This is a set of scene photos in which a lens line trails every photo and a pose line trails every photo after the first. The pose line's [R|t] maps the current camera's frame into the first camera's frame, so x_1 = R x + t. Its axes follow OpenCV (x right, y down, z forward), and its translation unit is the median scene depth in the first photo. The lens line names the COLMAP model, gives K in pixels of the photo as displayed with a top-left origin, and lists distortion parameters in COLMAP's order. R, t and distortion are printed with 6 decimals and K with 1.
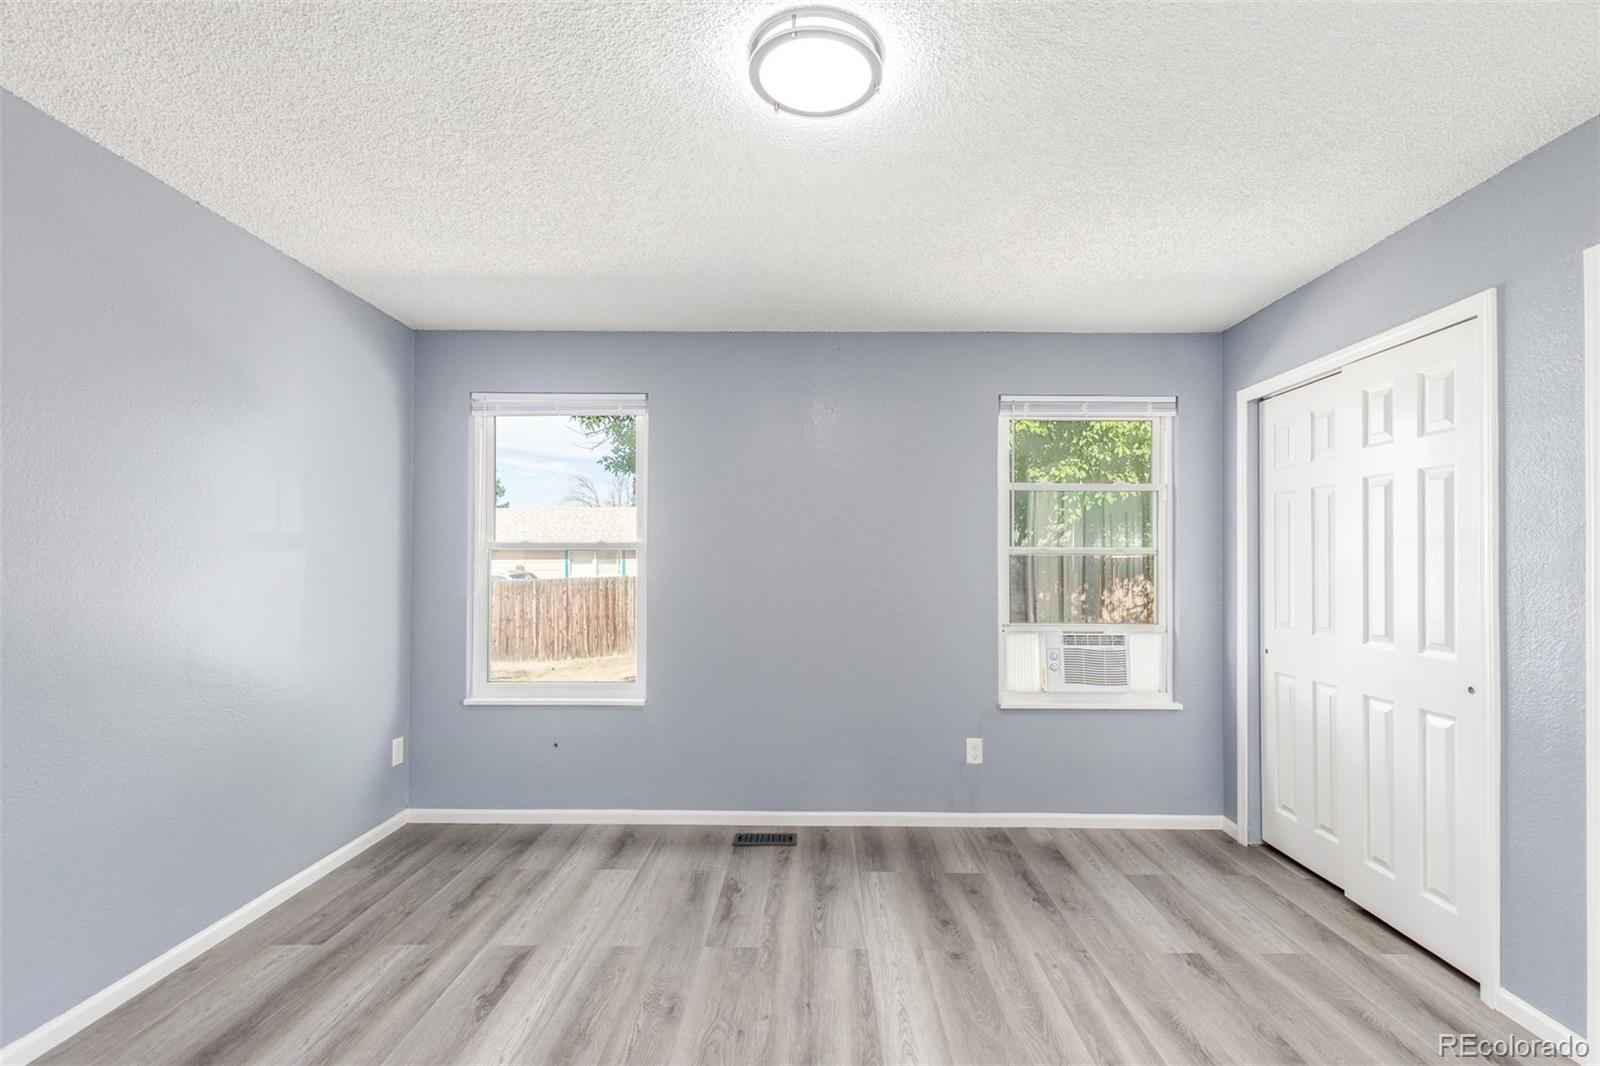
lens RADIAL K [[761.3, 0, 799.6], [0, 761.3, 557.1], [0, 0, 1]] dist [0.011262, -0.006616]
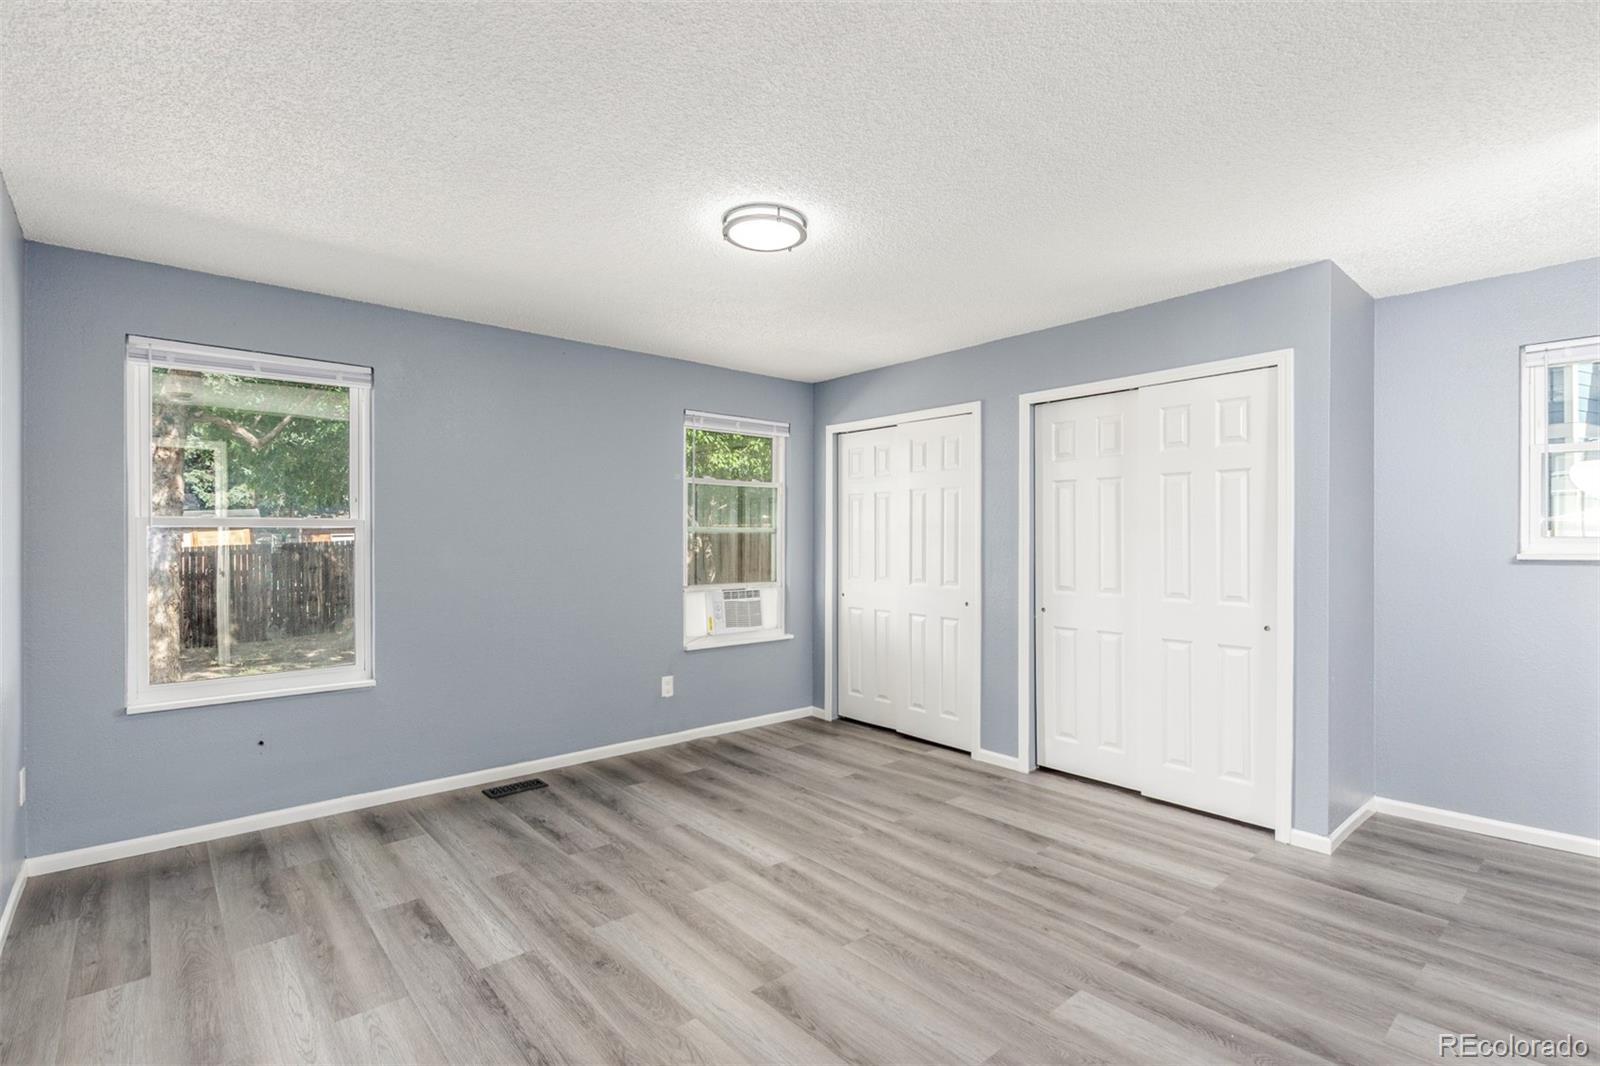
lens RADIAL K [[761.3, 0, 823.9], [0, 761.3, 542.2], [0, 0, 1]] dist [0.011262, -0.006616]
pose [[0.738553, -0.008349, 0.674144, -0.491151], [-0.002443, 0.999884, 0.015059, -0.008156], [-0.674191, -0.012769, 0.738446, -0.131978]]
